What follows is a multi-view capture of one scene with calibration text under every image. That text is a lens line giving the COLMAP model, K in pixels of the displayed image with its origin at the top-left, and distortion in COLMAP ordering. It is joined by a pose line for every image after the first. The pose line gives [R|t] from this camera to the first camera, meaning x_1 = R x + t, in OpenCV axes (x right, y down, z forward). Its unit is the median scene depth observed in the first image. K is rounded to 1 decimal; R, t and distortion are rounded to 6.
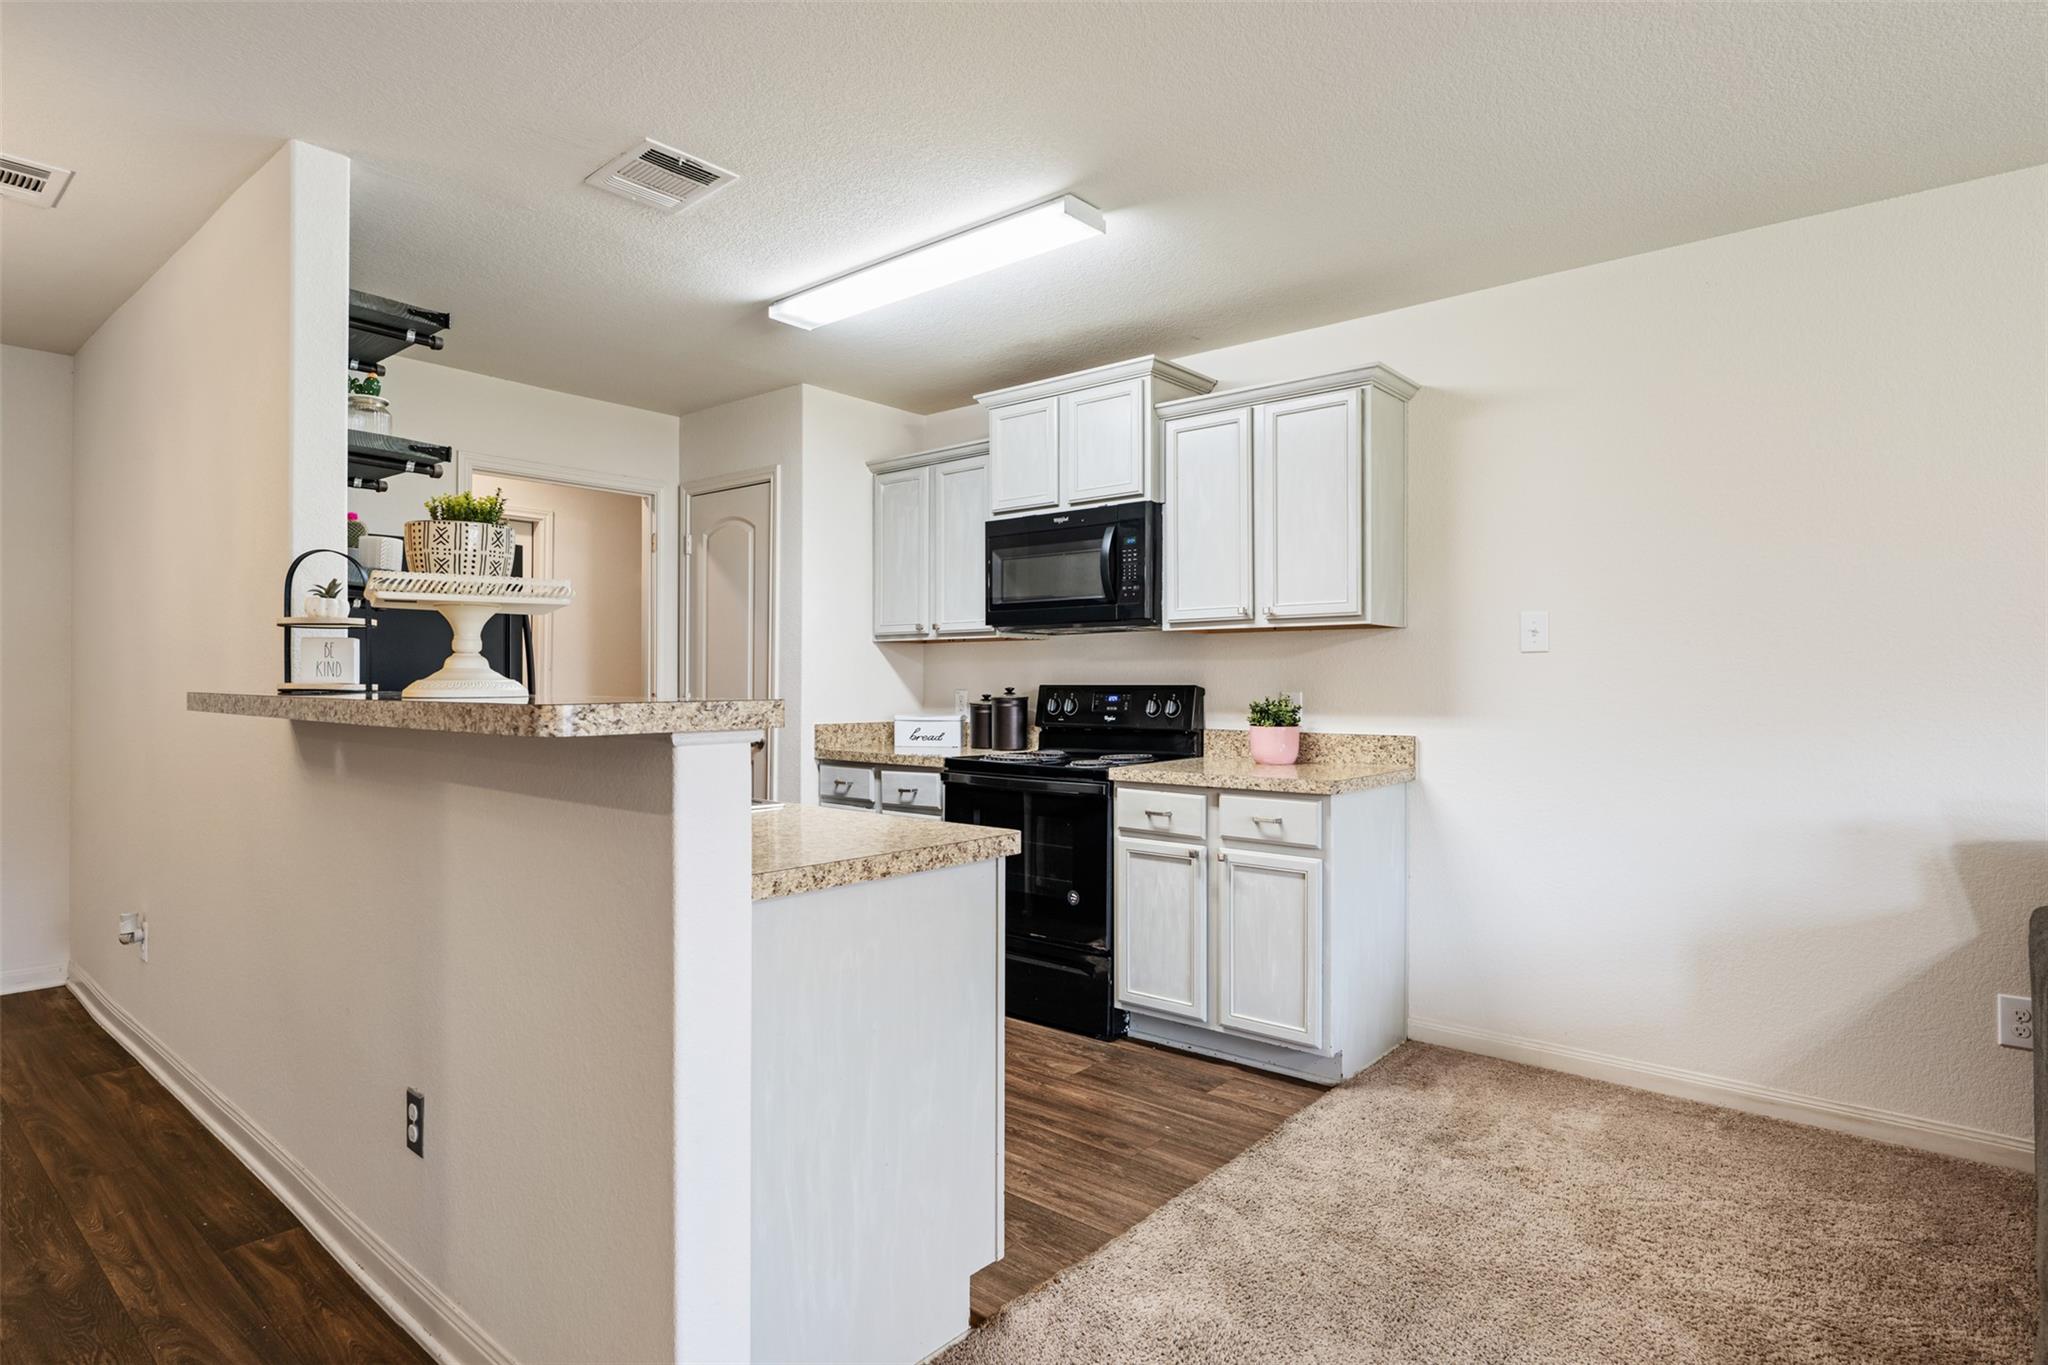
lens RADIAL K [[1067.4, 0, 1015.3], [0, 1067.4, 697.0], [0, 0, 1]] dist [-0.005135, -0.000408]
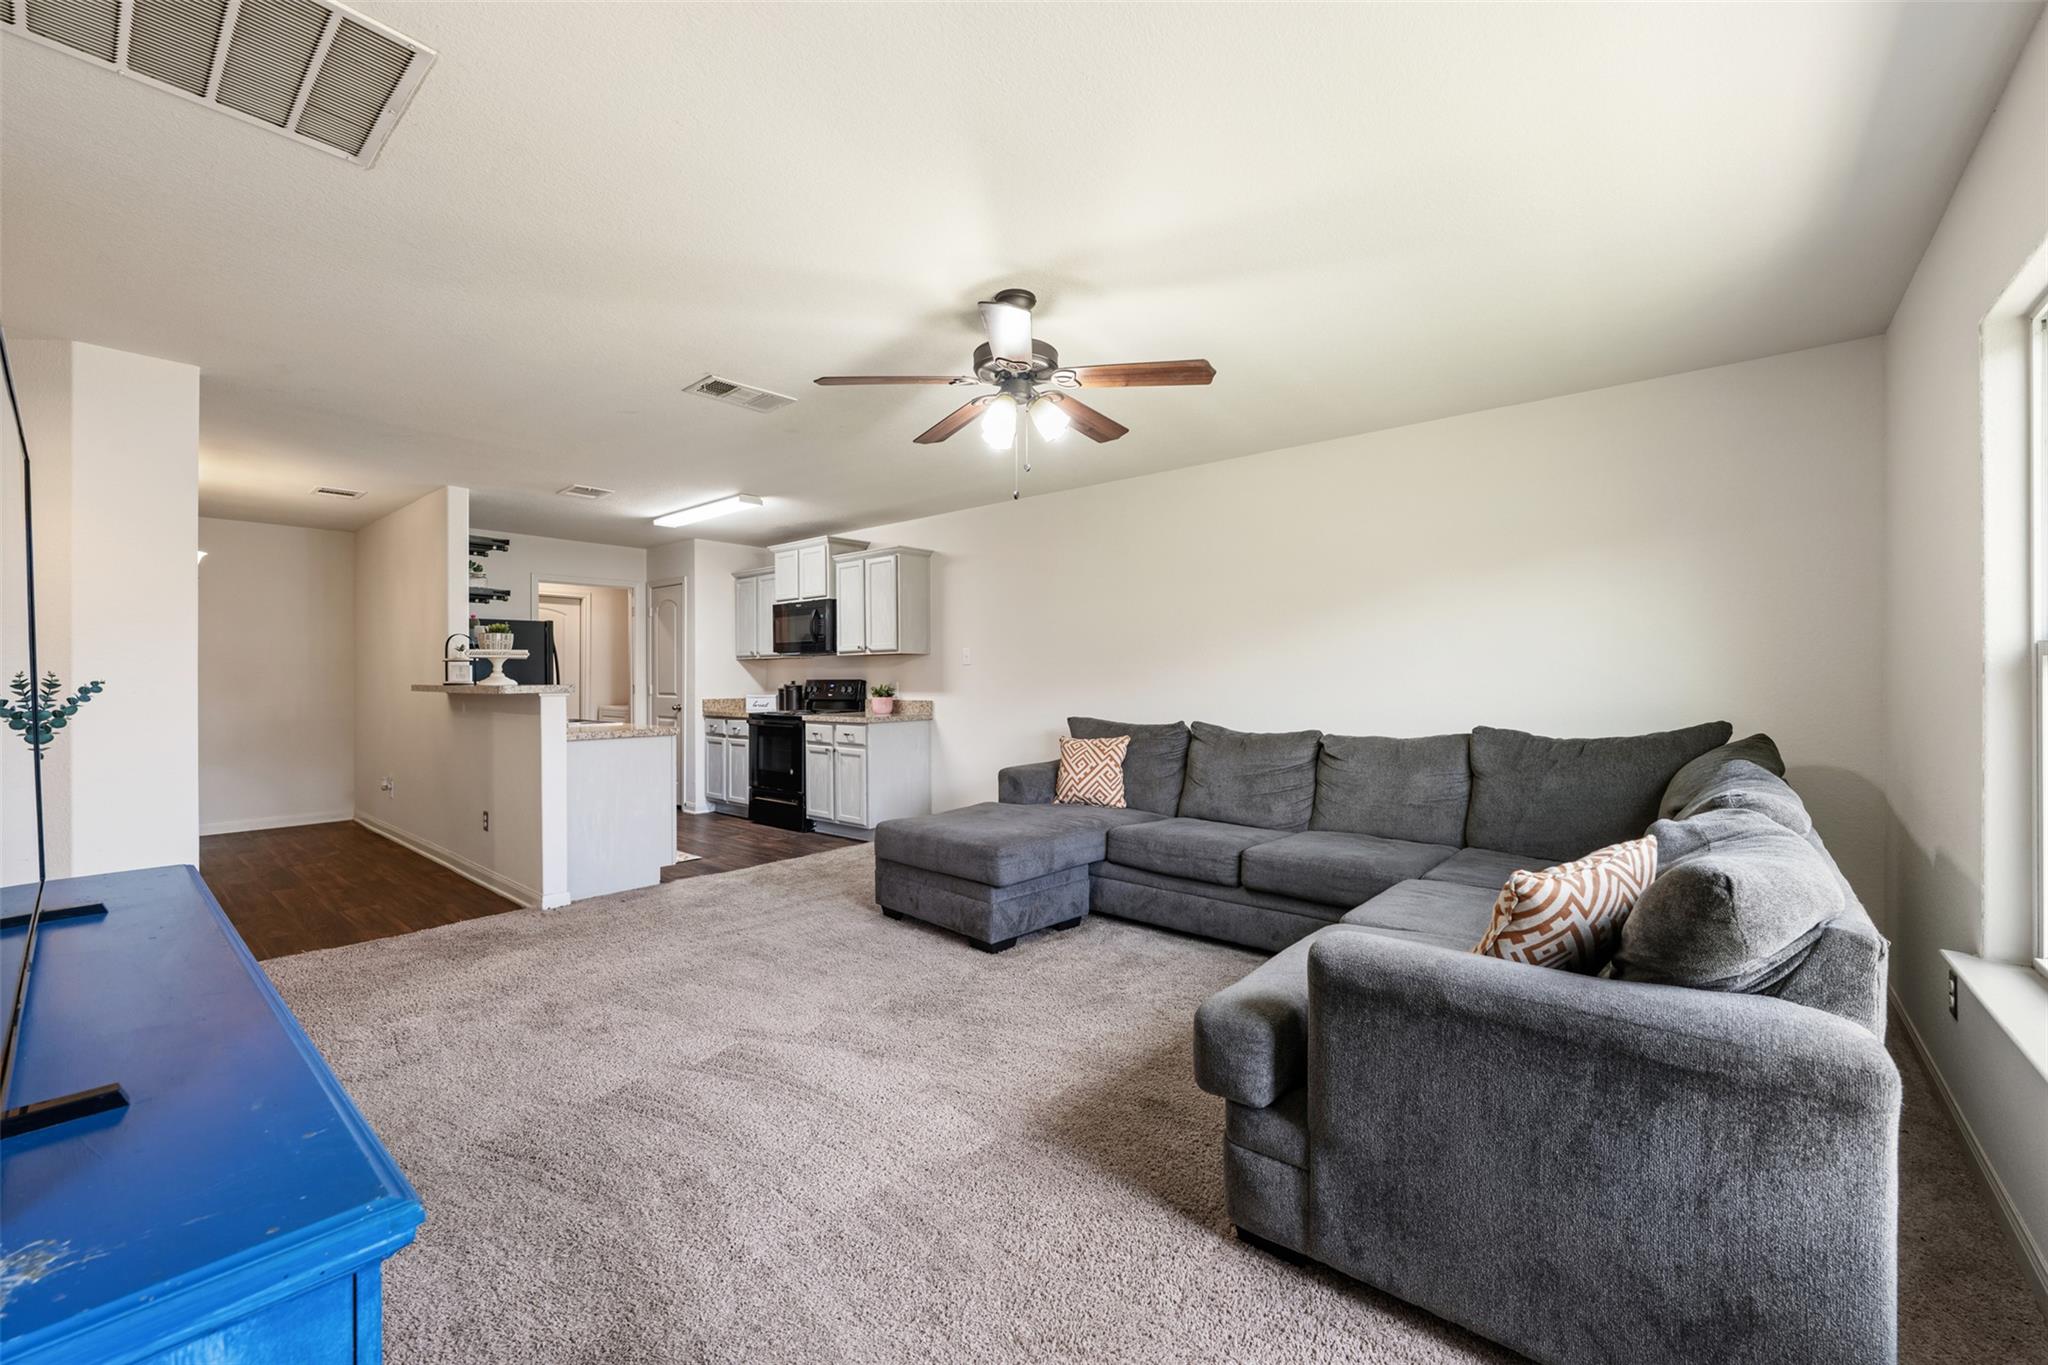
lens RADIAL K [[816.1, 0, 1022.3], [0, 816.1, 690.0], [0, 0, 1]] dist [-0.000618, 0.000204]
pose [[0.999949, -0.006780, -0.007499, 0.561568], [0.006798, 0.999974, 0.002363, 0.009935], [0.007483, -0.002414, 0.999969, -0.753038]]
